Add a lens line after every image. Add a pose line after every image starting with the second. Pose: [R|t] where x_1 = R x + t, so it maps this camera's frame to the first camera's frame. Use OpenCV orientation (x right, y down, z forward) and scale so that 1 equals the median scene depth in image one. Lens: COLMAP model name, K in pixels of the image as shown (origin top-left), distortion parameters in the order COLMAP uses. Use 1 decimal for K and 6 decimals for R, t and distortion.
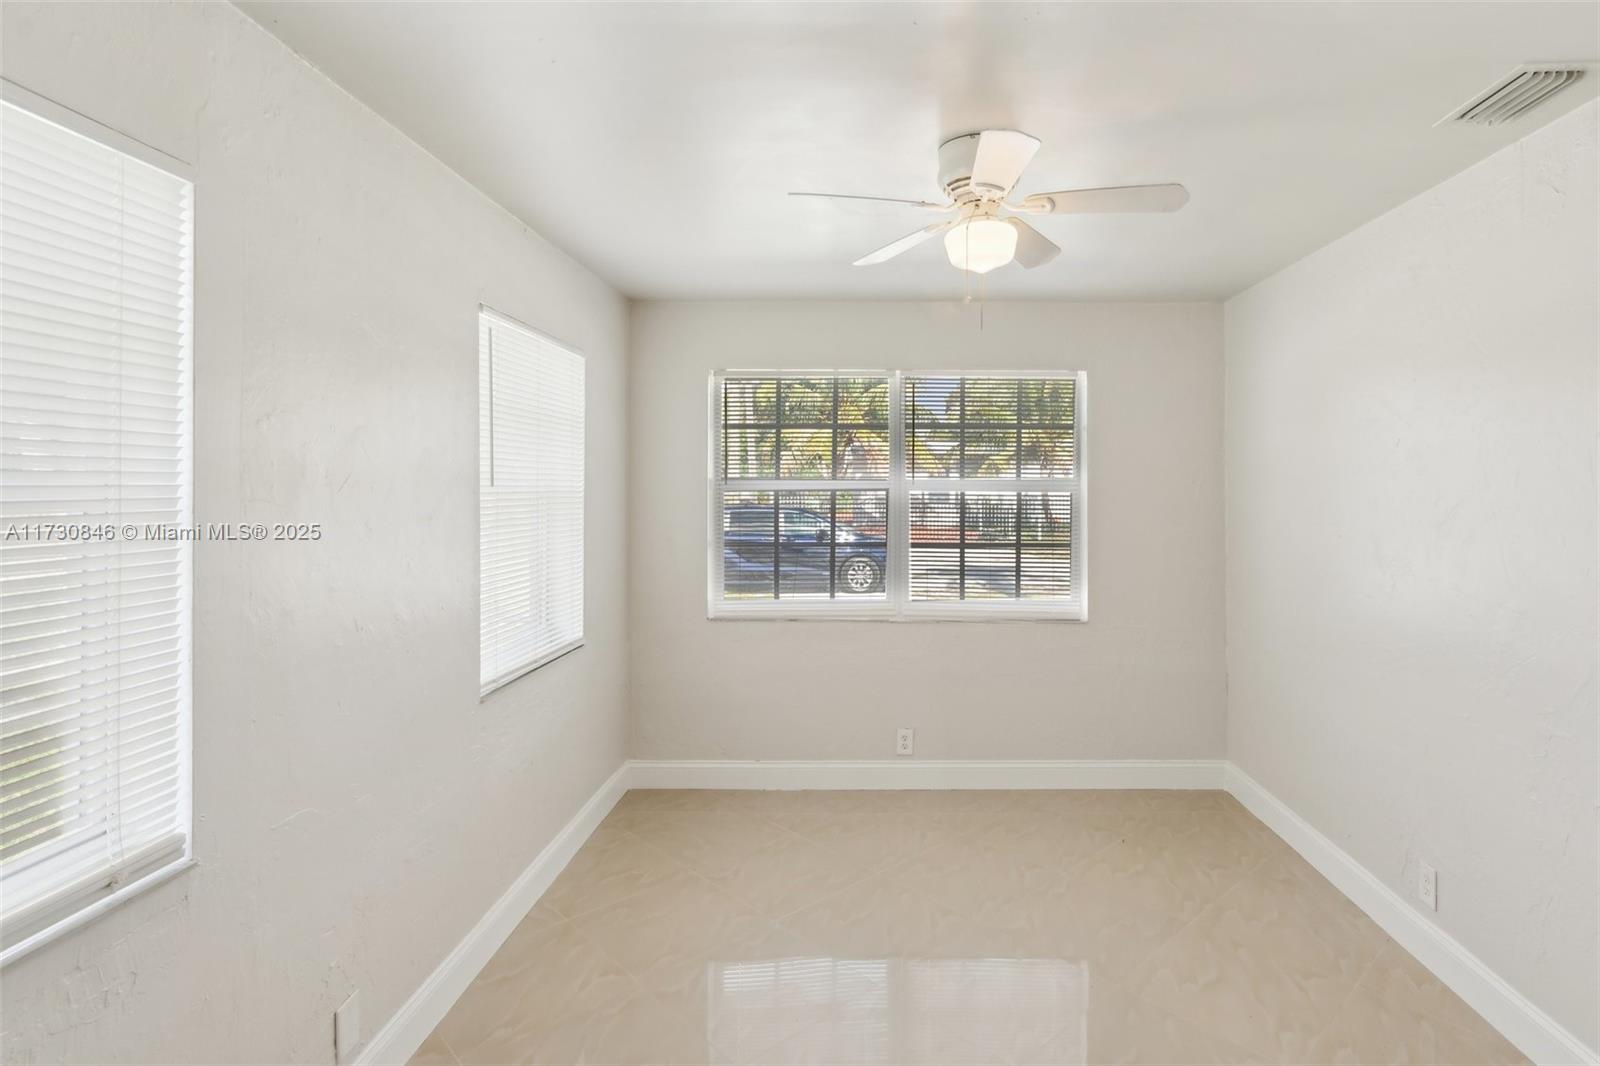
lens RADIAL K [[747.1, 0, 889.0], [0, 747.1, 490.6], [0, 0, 1]] dist [-0.004512, 0.000042]
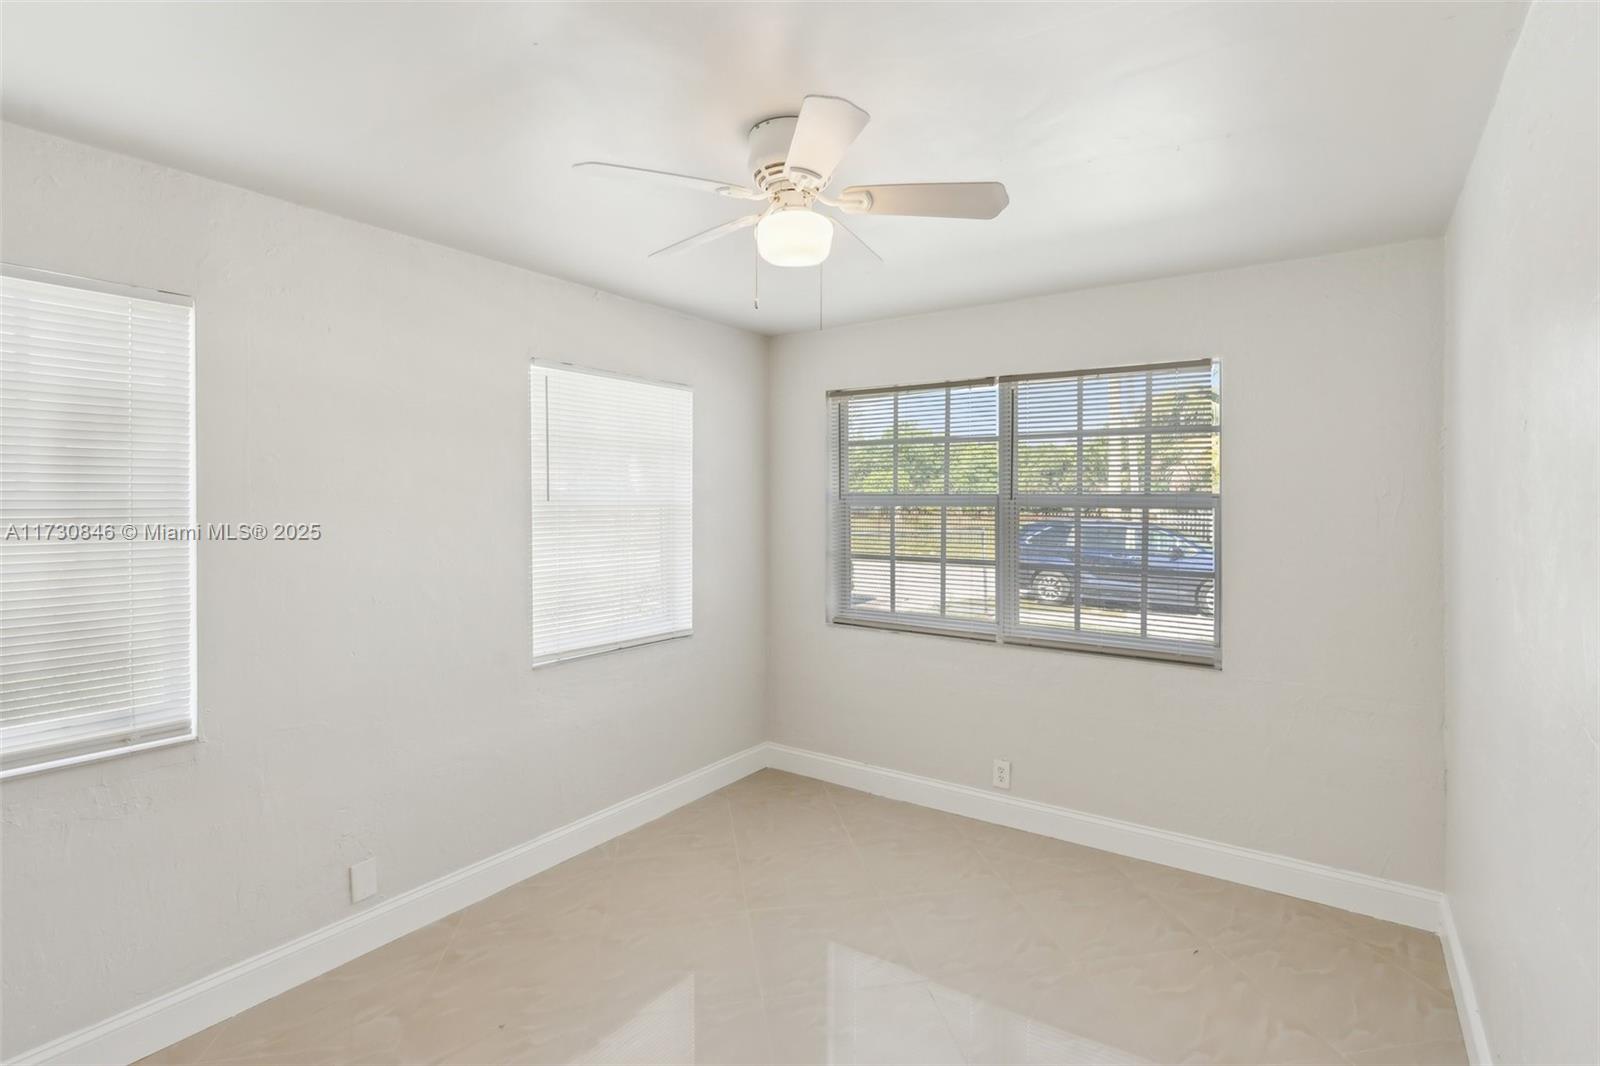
lens RADIAL K [[715.7, 0, 865.2], [0, 715.7, 511.3], [0, 0, 1]] dist [0.000079, 0.000307]
pose [[0.848041, 0.004574, -0.529912, 0.365734], [-0.001141, 0.999976, 0.006805, 0.001623], [0.529930, -0.005166, 0.848026, 0.158234]]
